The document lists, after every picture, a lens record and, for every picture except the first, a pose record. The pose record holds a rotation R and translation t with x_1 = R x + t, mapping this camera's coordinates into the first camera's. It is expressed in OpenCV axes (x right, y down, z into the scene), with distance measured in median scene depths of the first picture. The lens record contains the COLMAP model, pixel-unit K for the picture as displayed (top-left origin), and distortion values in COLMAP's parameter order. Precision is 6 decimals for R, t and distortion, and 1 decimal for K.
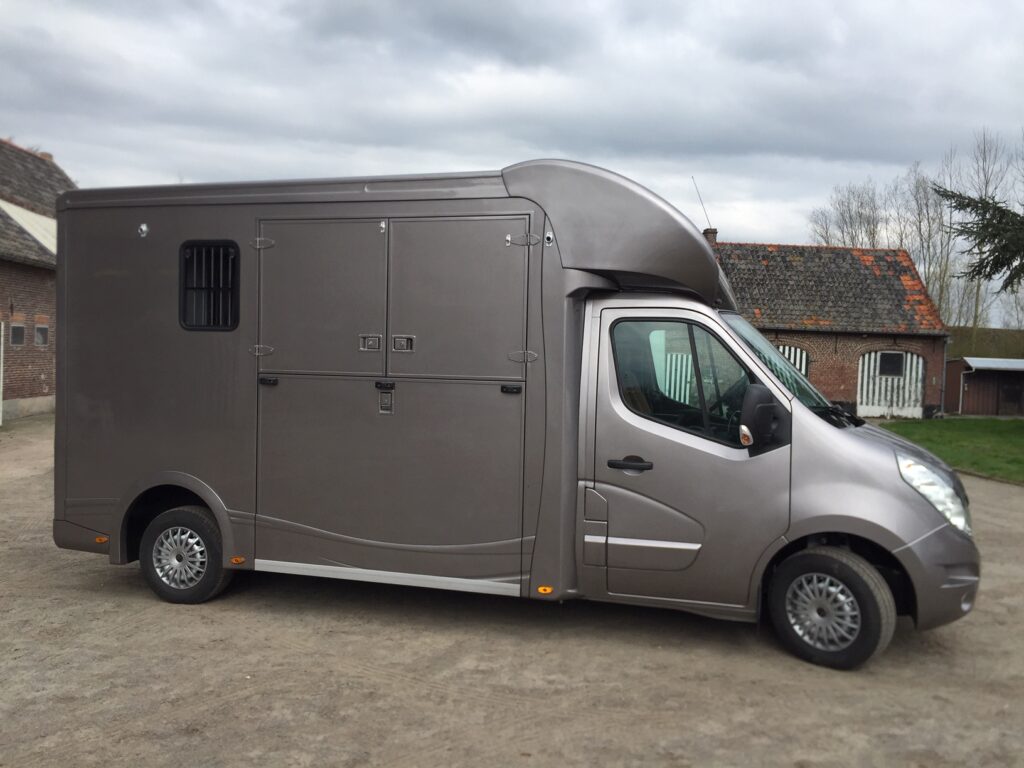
lens RADIAL K [[815.8, 0, 512.0], [0, 815.8, 384.0], [0, 0, 1]] dist [0.100131, -0.112173]
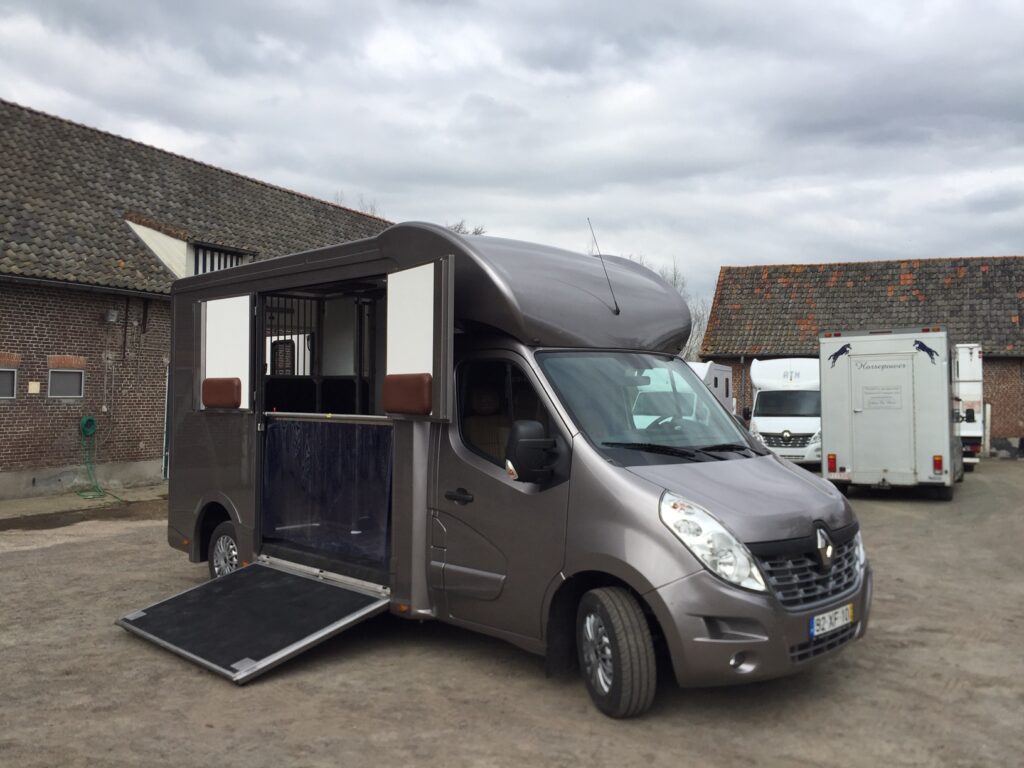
lens RADIAL K [[815.8, 0, 512.0], [0, 815.8, 384.0], [0, 0, 1]] dist [0.100131, -0.112173]
pose [[0.887352, -0.023854, -0.460476, 0.803717], [0.000110, 0.998672, -0.051523, 0.005937], [0.461093, 0.045668, 0.886176, 0.078839]]
